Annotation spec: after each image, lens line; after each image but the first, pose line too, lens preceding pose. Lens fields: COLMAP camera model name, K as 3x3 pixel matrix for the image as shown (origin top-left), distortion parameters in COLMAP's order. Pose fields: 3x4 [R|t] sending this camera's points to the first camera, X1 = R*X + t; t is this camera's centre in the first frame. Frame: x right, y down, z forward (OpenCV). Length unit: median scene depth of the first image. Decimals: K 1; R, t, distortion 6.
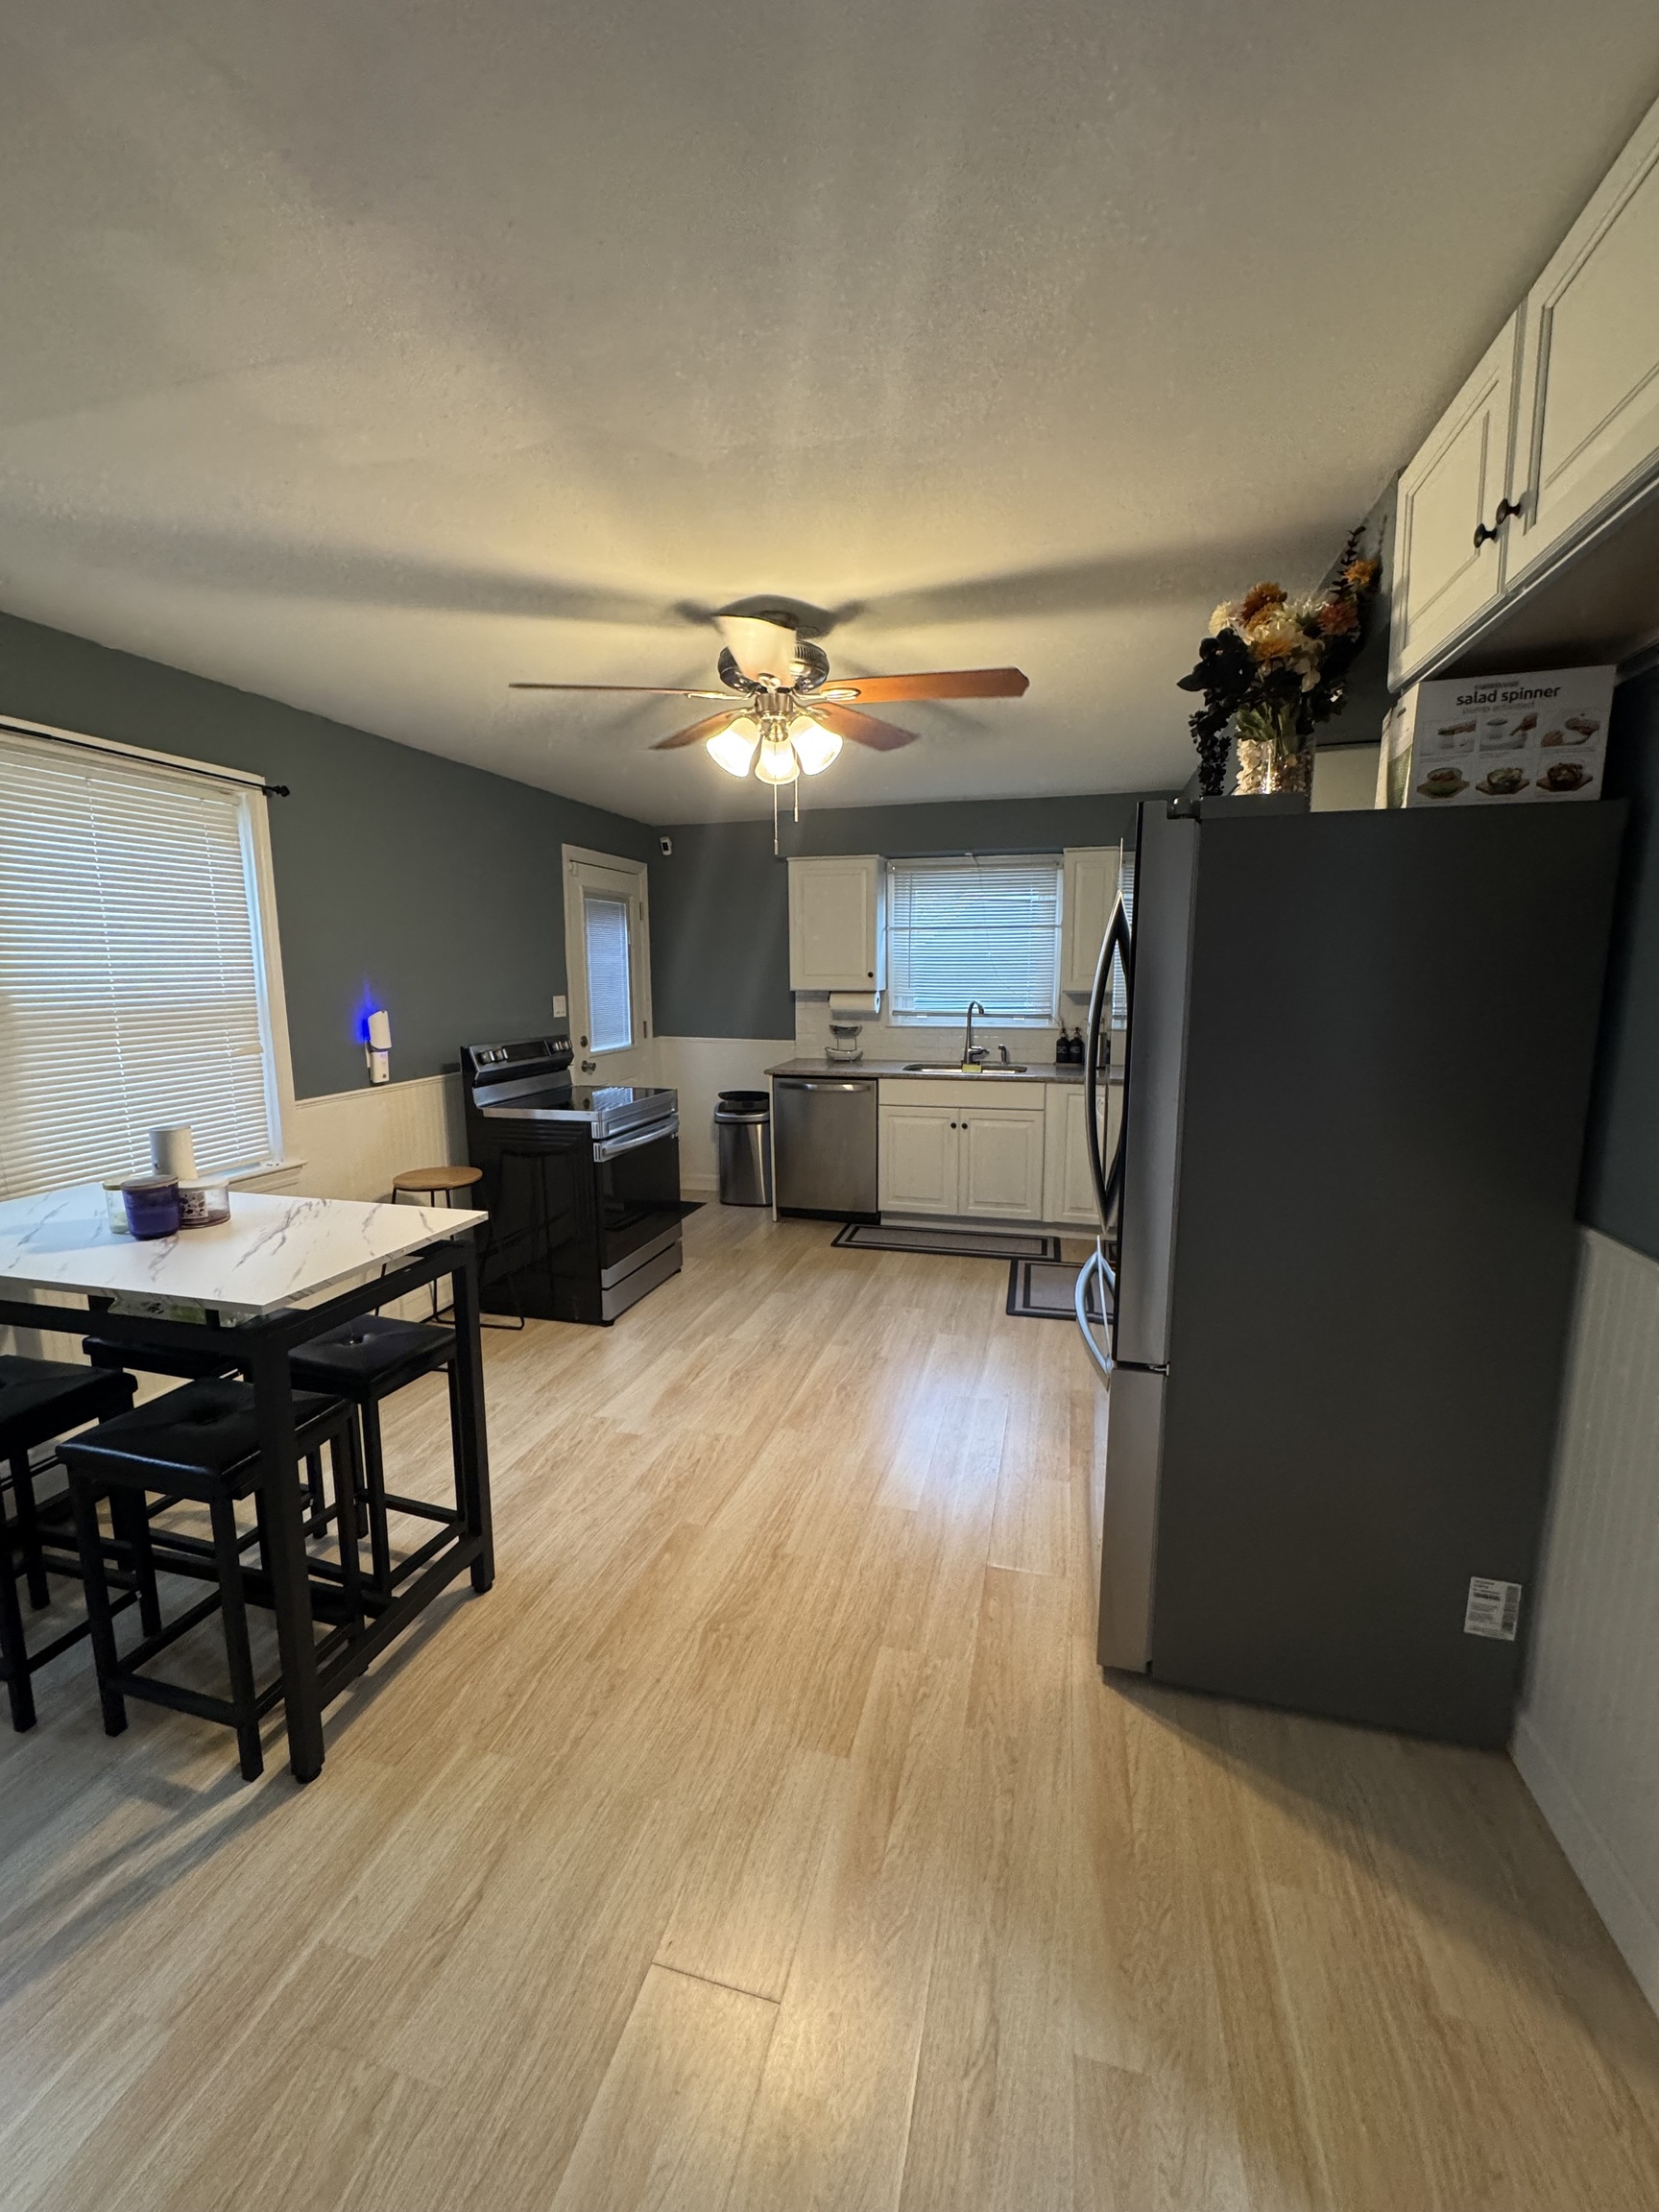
lens RADIAL K [[890.0, 0, 823.7], [0, 890.0, 1095.1], [0, 0, 1]] dist [0.002904, 0.000134]
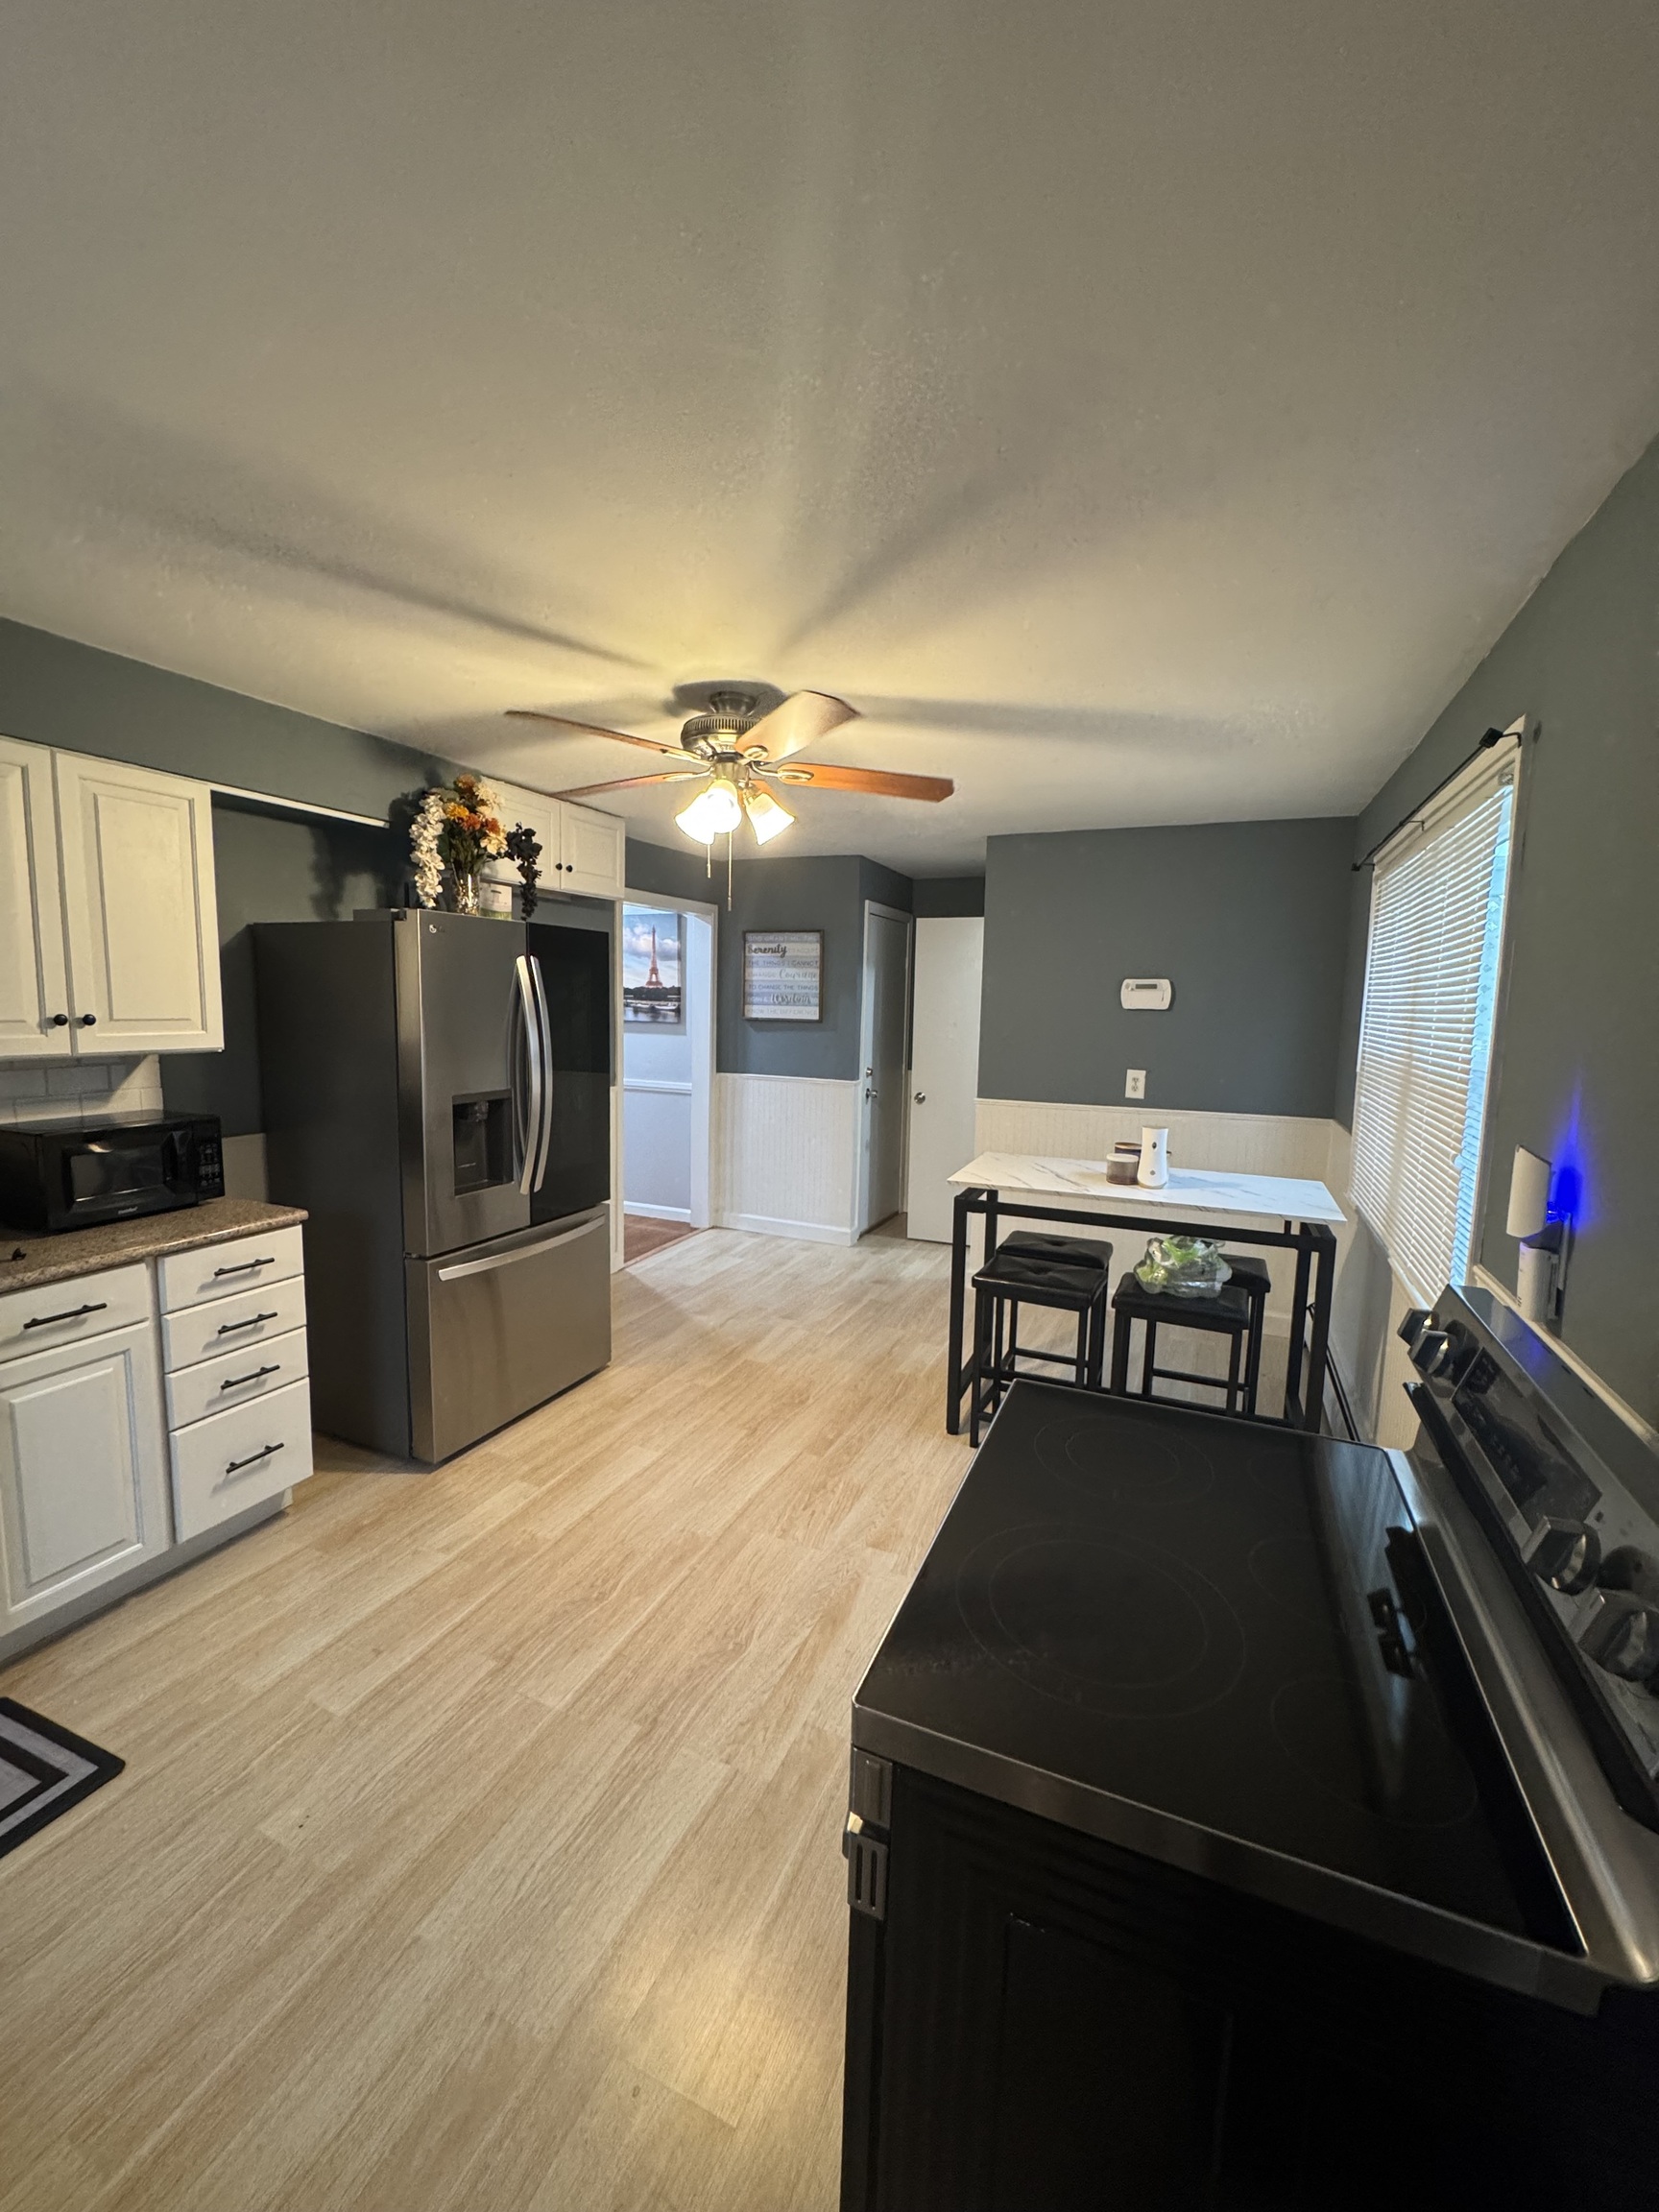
lens RADIAL K [[890.0, 0, 830.3], [0, 890.0, 1101.0], [0, 0, 1]] dist [0.002904, 0.000134]
pose [[-0.990095, -0.032624, 0.136553, -0.299857], [0.003878, 0.965901, 0.258884, -0.297915], [-0.140342, 0.256849, -0.956207, 1.892433]]
